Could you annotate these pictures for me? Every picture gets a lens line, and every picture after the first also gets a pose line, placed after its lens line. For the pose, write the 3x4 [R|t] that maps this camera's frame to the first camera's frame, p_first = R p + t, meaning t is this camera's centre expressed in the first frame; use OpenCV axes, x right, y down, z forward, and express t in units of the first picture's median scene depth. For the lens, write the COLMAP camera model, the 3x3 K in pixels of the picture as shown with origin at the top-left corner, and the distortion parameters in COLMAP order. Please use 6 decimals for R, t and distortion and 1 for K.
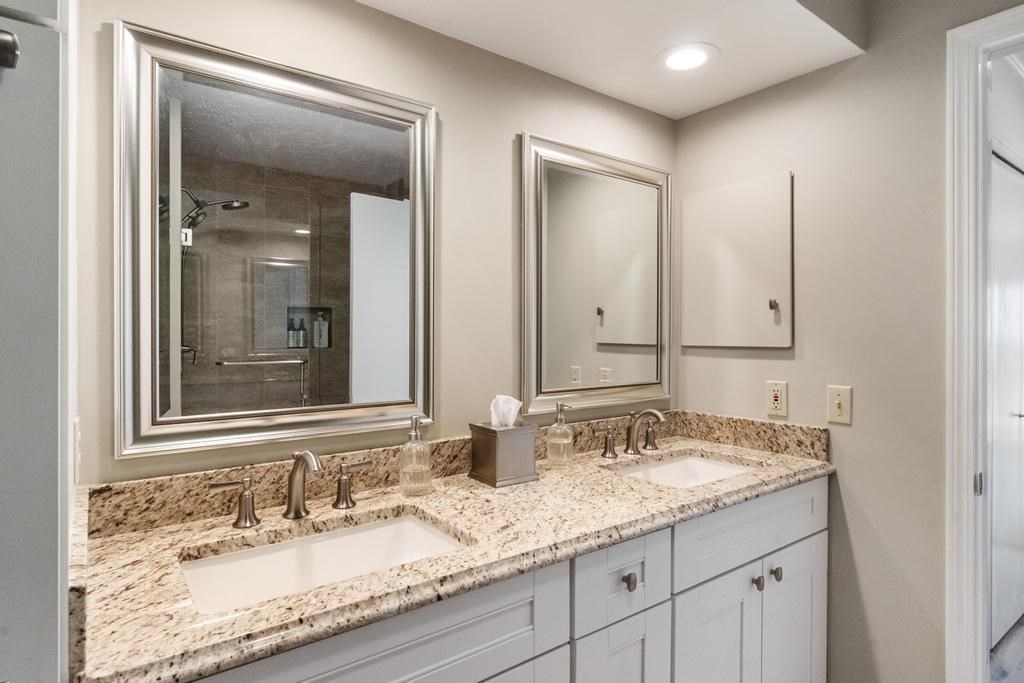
lens RADIAL K [[550.8, 0, 512.0], [0, 550.8, 341.5], [0, 0, 1]] dist [0.022037, 0.000094]
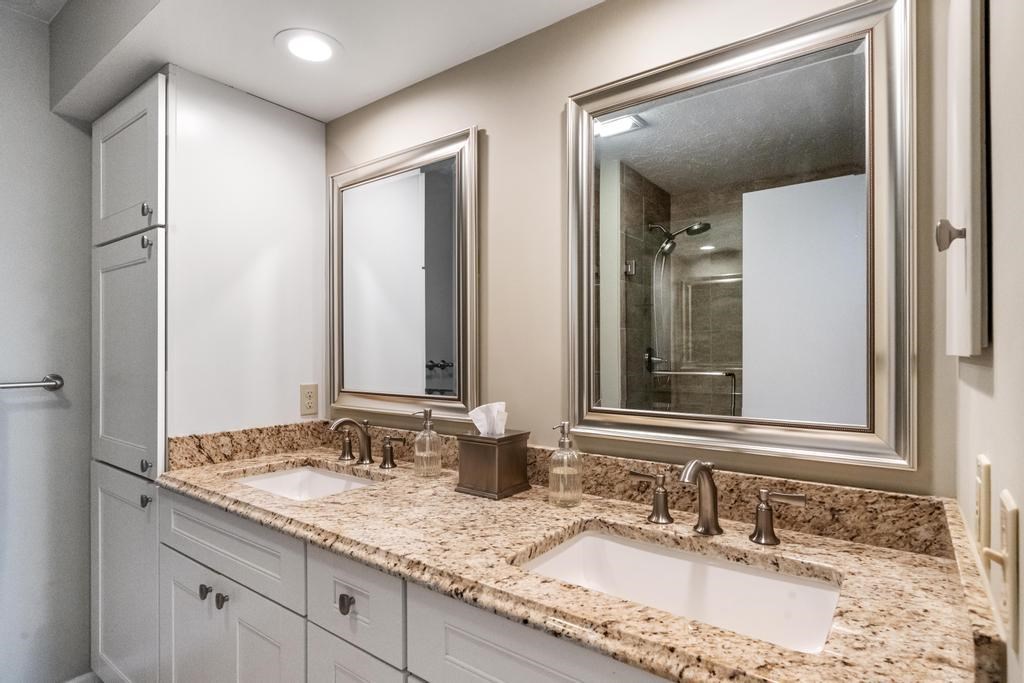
lens RADIAL K [[535.0, 0, 512.0], [0, 535.0, 341.5], [0, 0, 1]] dist [0.016002, -0.000157]
pose [[0.274921, -0.023492, -0.961180, 0.991015], [-0.014073, 0.999496, -0.028453, 0.024502], [0.961364, 0.021349, 0.274452, 0.884549]]
